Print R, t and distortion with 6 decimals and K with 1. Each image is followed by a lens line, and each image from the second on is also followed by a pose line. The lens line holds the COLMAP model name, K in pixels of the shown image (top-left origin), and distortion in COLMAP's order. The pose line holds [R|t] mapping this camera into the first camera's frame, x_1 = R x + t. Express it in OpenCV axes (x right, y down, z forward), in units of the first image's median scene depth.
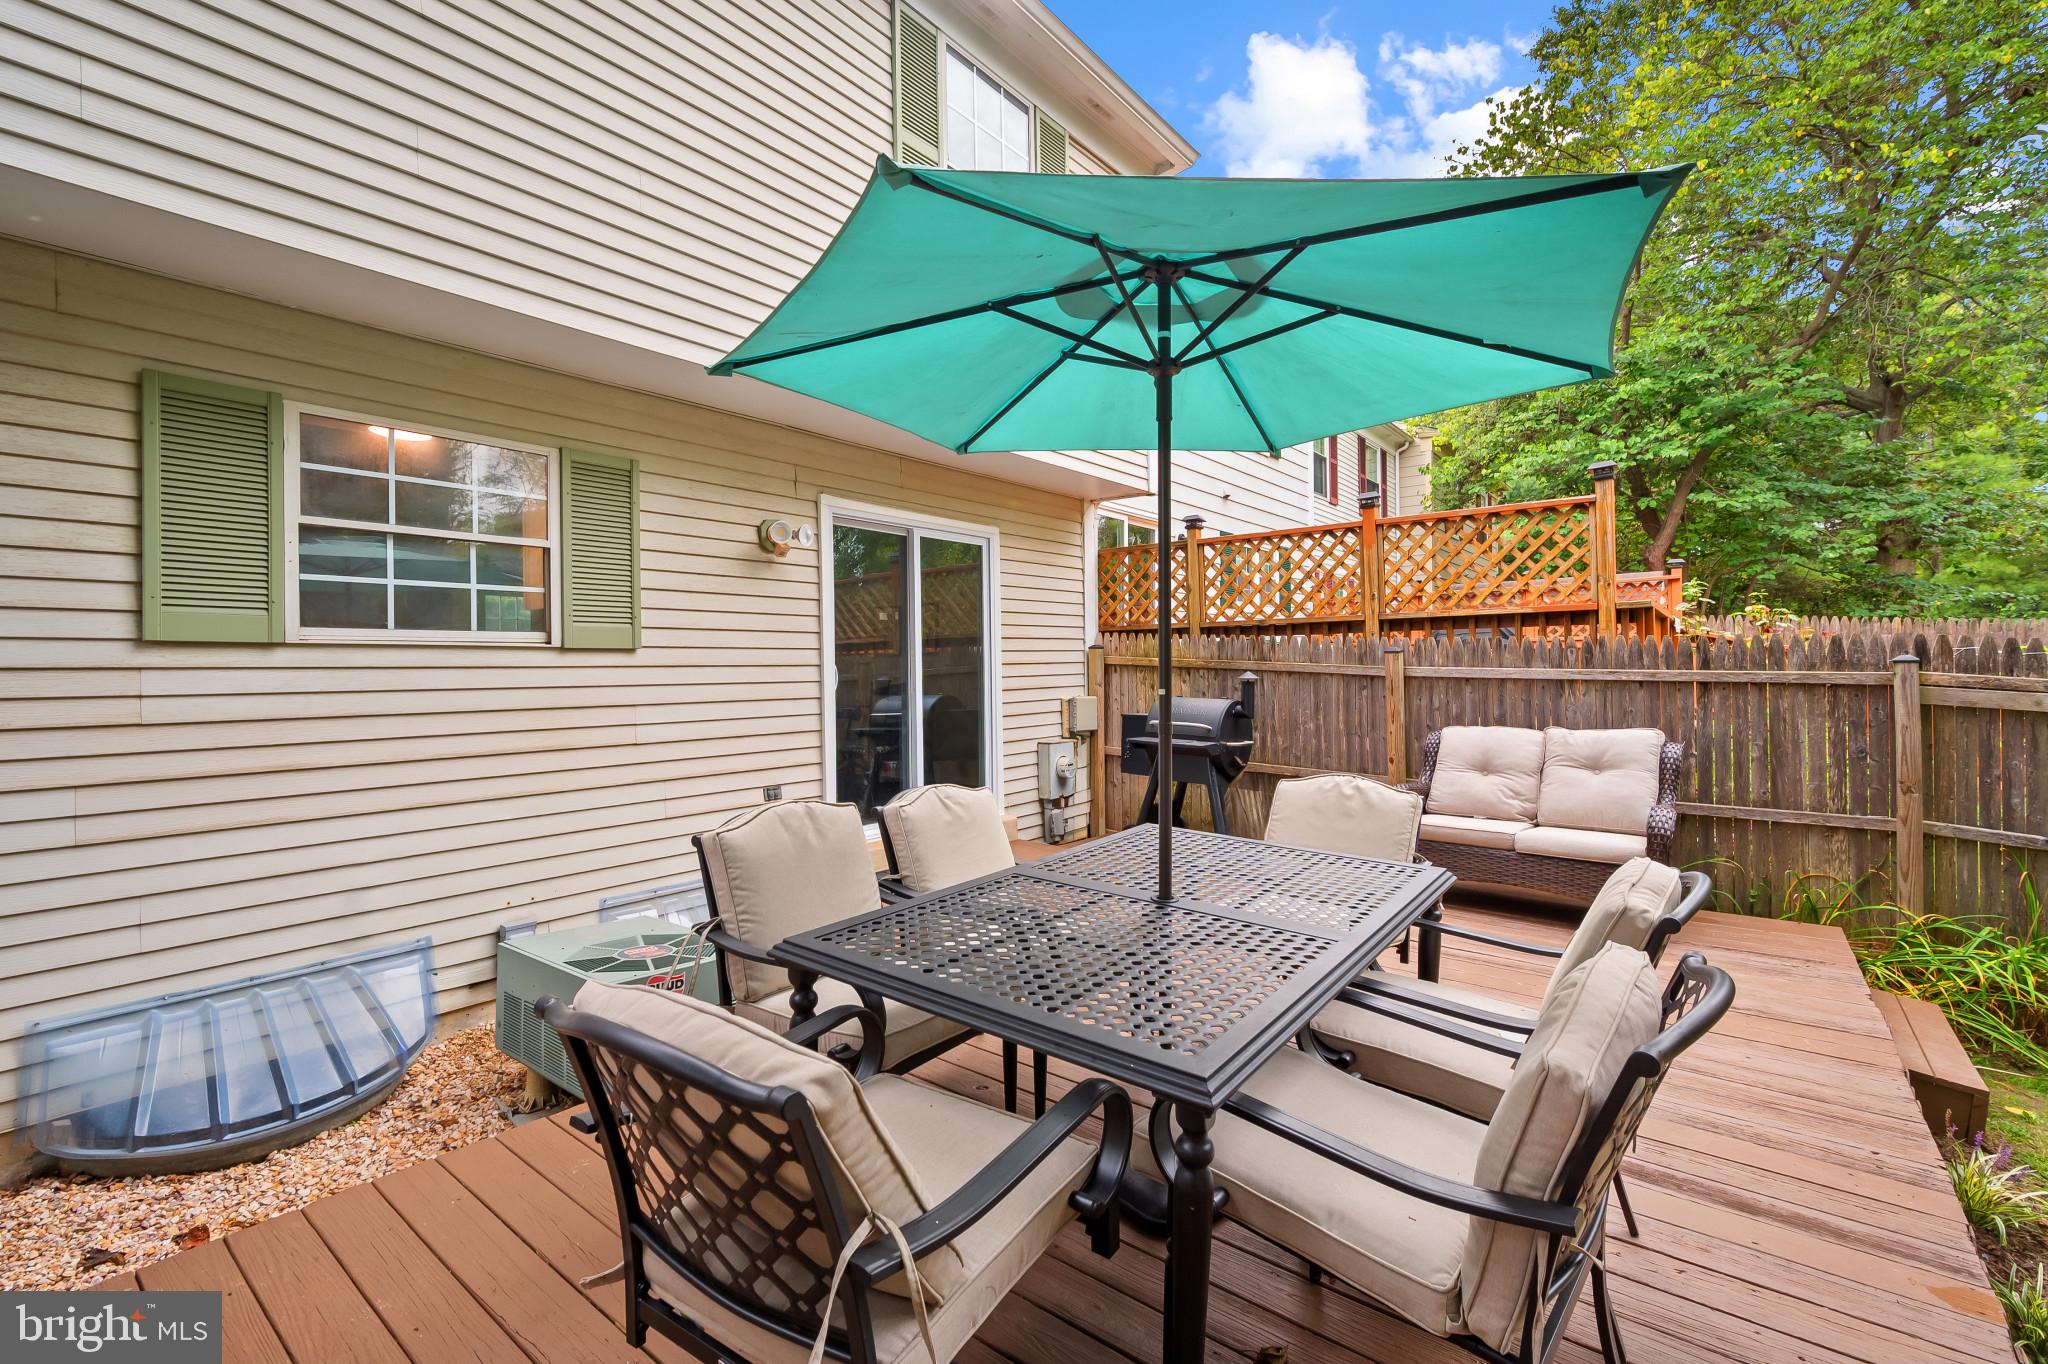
lens RADIAL K [[906.0, 0, 1038.3], [0, 906.0, 666.0], [0, 0, 1]] dist [-0.000462, 0.000911]
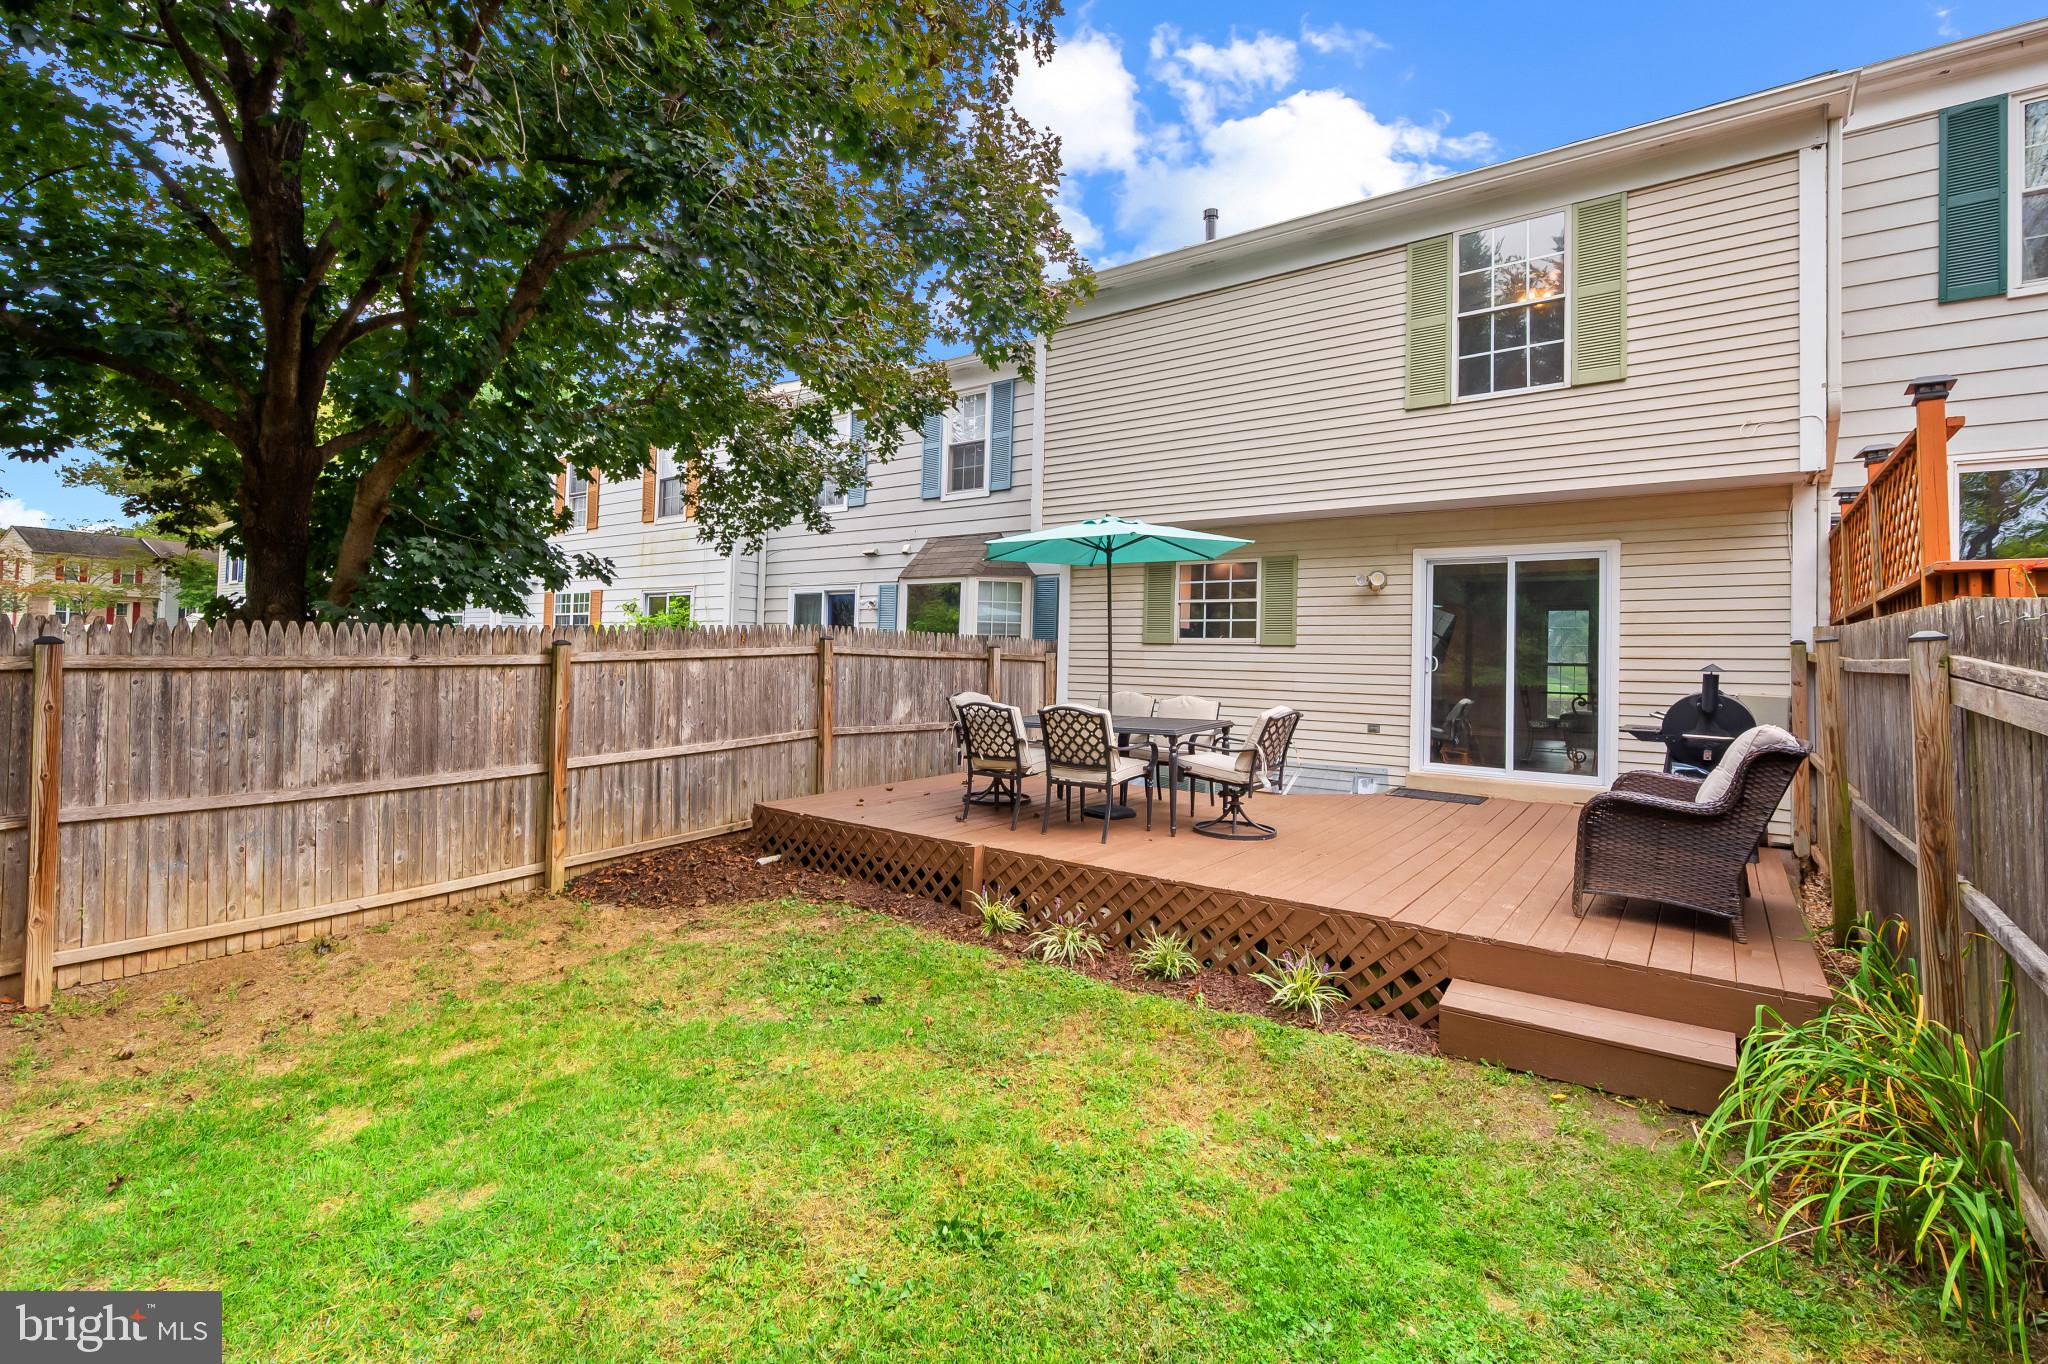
lens RADIAL K [[928.3, 0, 1027.9], [0, 928.3, 644.9], [0, 0, 1]] dist [-0.000502, 0.002326]
pose [[0.034224, -0.012424, -0.999337, 1.398713], [-0.026622, 0.999557, -0.013338, 0.021542], [0.999060, 0.027061, 0.033878, 0.259695]]
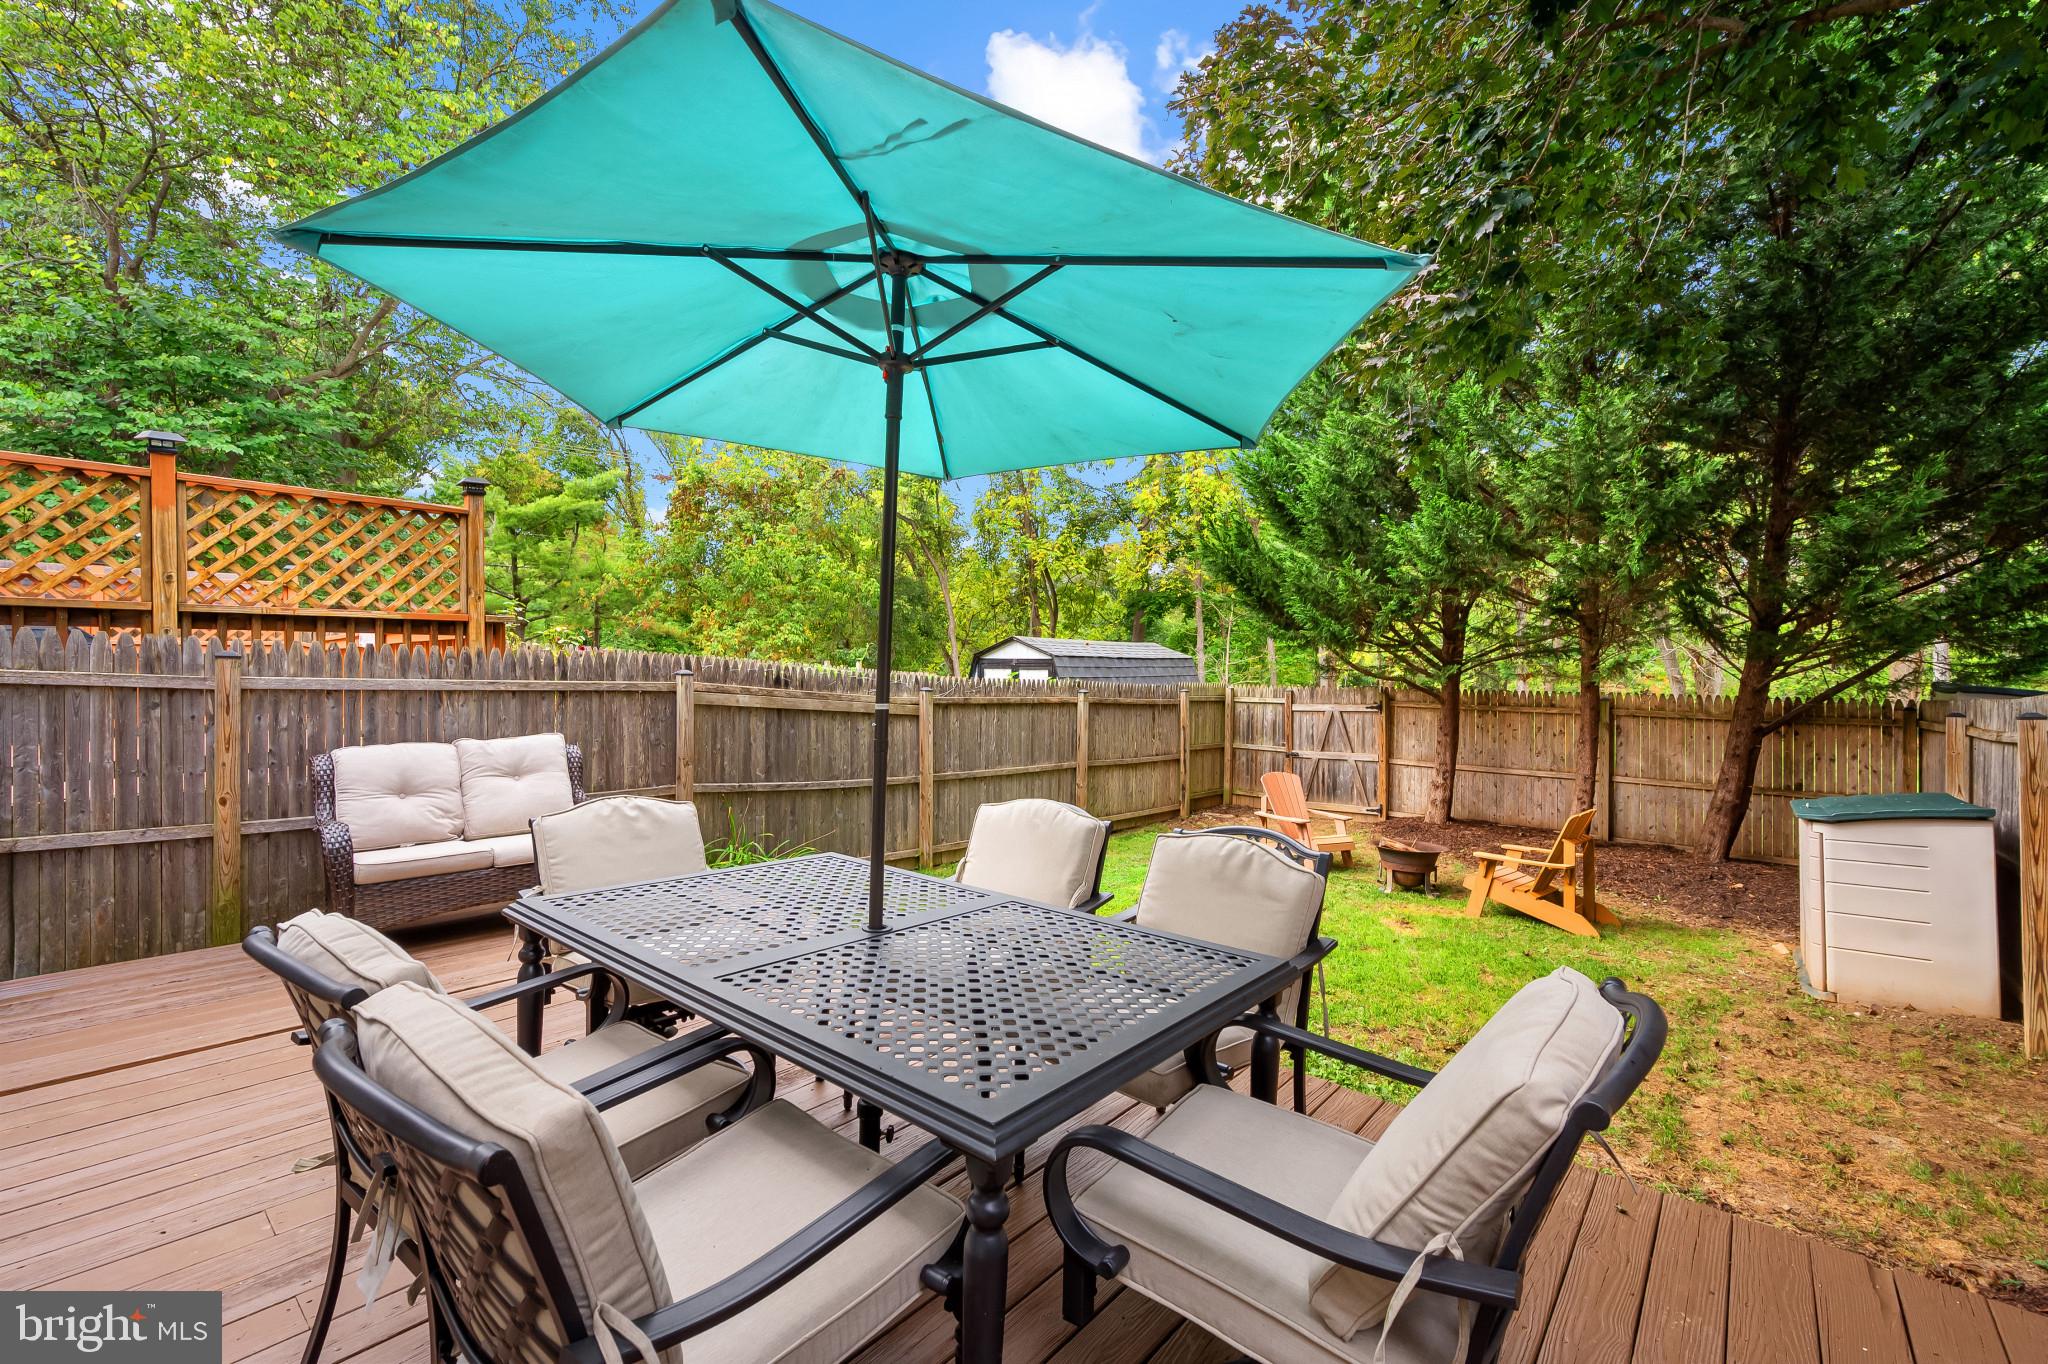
lens RADIAL K [[846.5, 0, 1008.7], [0, 846.5, 682.1], [0, 0, 1]] dist [-0.012619, -0.000466]
pose [[0.056122, -0.004360, 0.998414, -0.304252], [-0.005616, 0.999973, 0.004682, -0.001447], [-0.998408, -0.005870, 0.056096, 0.353619]]
